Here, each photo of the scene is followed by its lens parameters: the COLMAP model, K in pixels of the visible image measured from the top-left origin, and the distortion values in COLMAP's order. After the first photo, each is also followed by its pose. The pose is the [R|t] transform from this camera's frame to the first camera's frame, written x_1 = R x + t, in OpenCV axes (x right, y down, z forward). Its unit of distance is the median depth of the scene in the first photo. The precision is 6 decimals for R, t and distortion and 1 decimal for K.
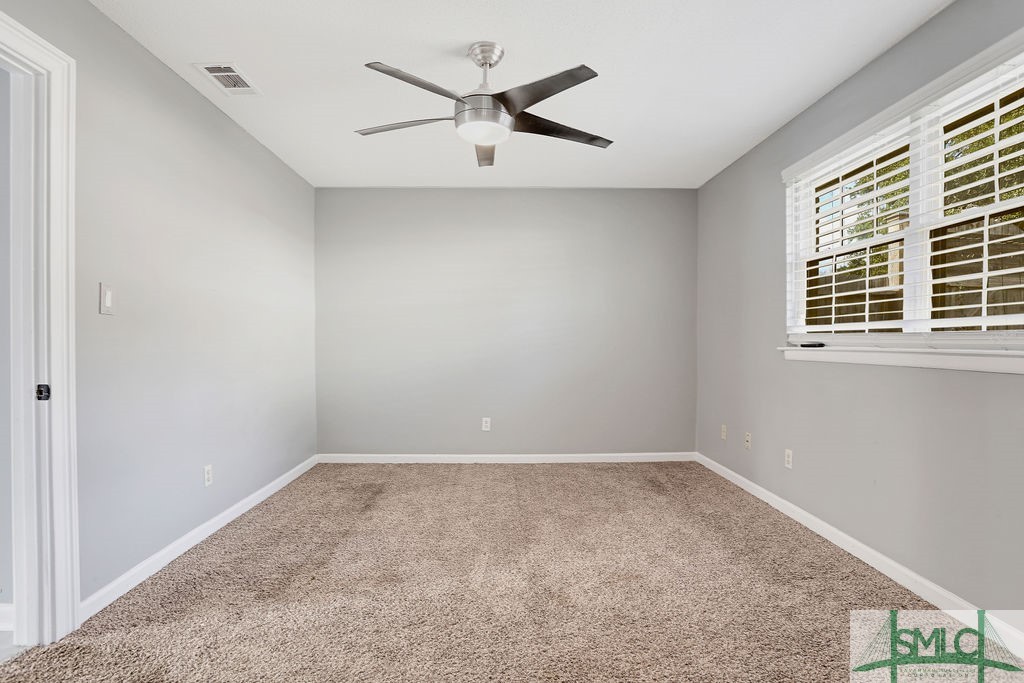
lens RADIAL K [[522.6, 0, 518.4], [0, 522.6, 353.2], [0, 0, 1]] dist [-0.073445, 0.040166]
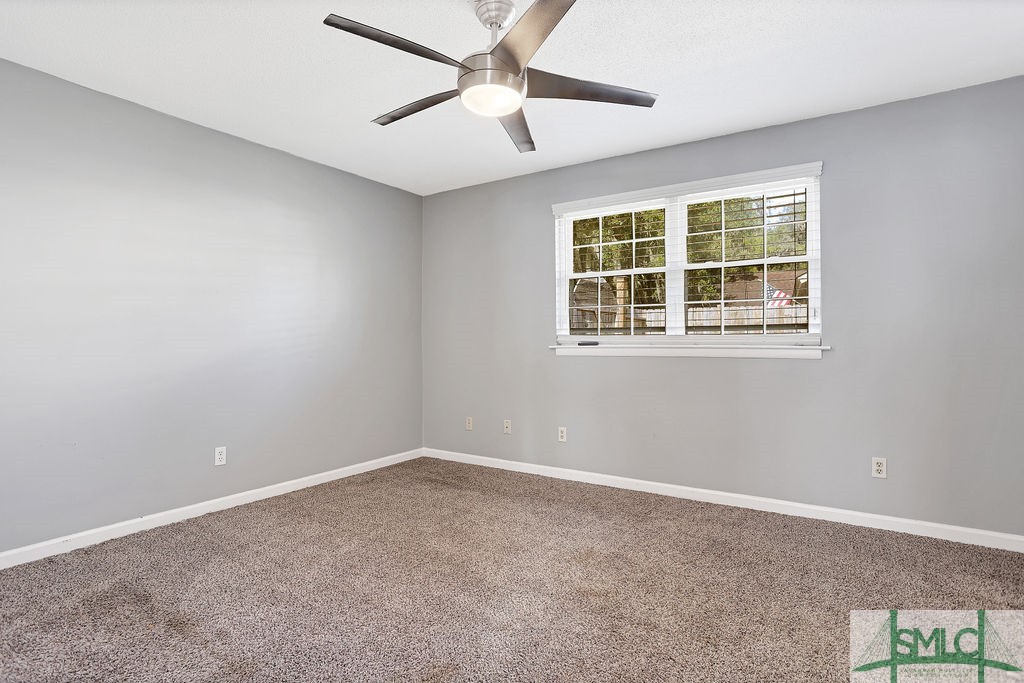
lens RADIAL K [[510.9, 0, 512.0], [0, 510.9, 341.5], [0, 0, 1]] dist [-0.076080, 0.036784]
pose [[0.566241, -0.000195, 0.824240, -0.568667], [0.020927, 0.999681, -0.014140, -0.006069], [-0.823974, 0.025255, 0.566065, 0.383903]]
